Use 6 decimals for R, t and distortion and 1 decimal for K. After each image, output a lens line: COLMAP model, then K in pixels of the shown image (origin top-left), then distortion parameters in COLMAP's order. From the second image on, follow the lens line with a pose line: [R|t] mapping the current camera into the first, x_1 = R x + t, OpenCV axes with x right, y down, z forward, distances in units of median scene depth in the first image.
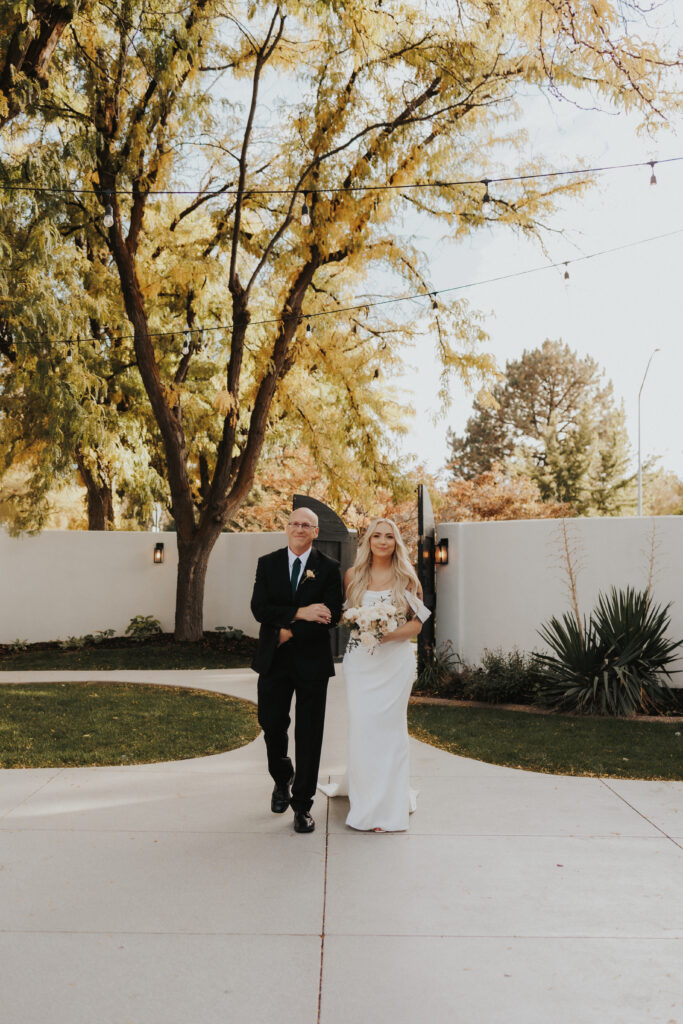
lens RADIAL K [[1590.1, 0, 341.1], [0, 1590.1, 462.0], [0, 0, 1]] dist [0.036486, 0.077965]
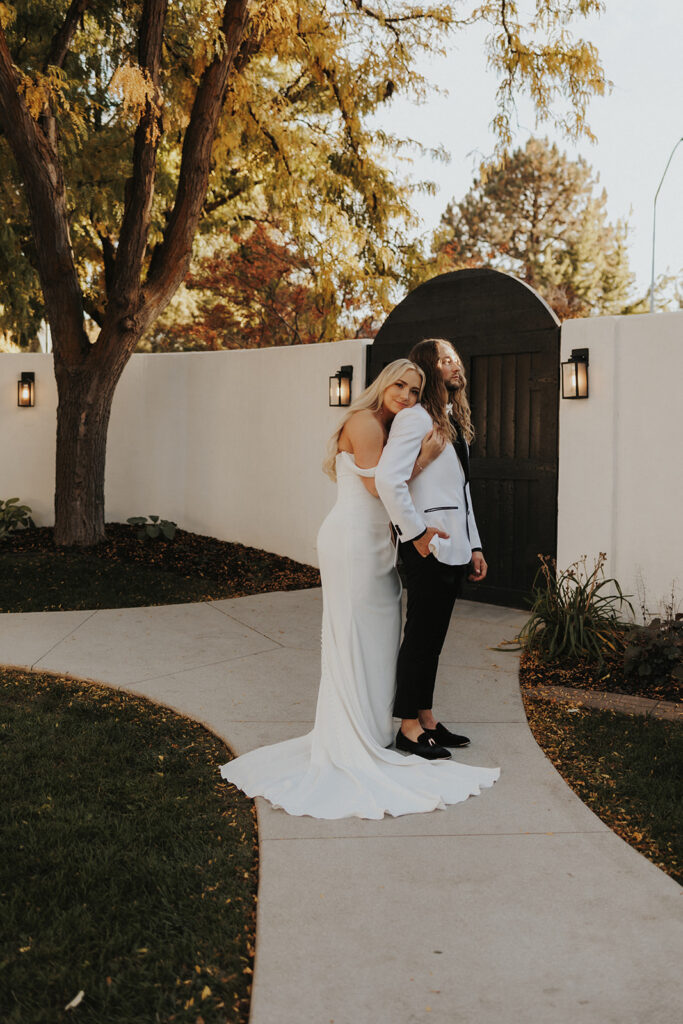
lens RADIAL K [[1590.1, 0, 341.1], [0, 1590.1, 462.0], [0, 0, 1]] dist [0.036486, 0.077965]
pose [[0.998734, -0.012652, 0.048683, -0.028575], [0.008005, 0.995494, 0.094486, 0.028982], [-0.049659, -0.093977, 0.994335, 0.408193]]
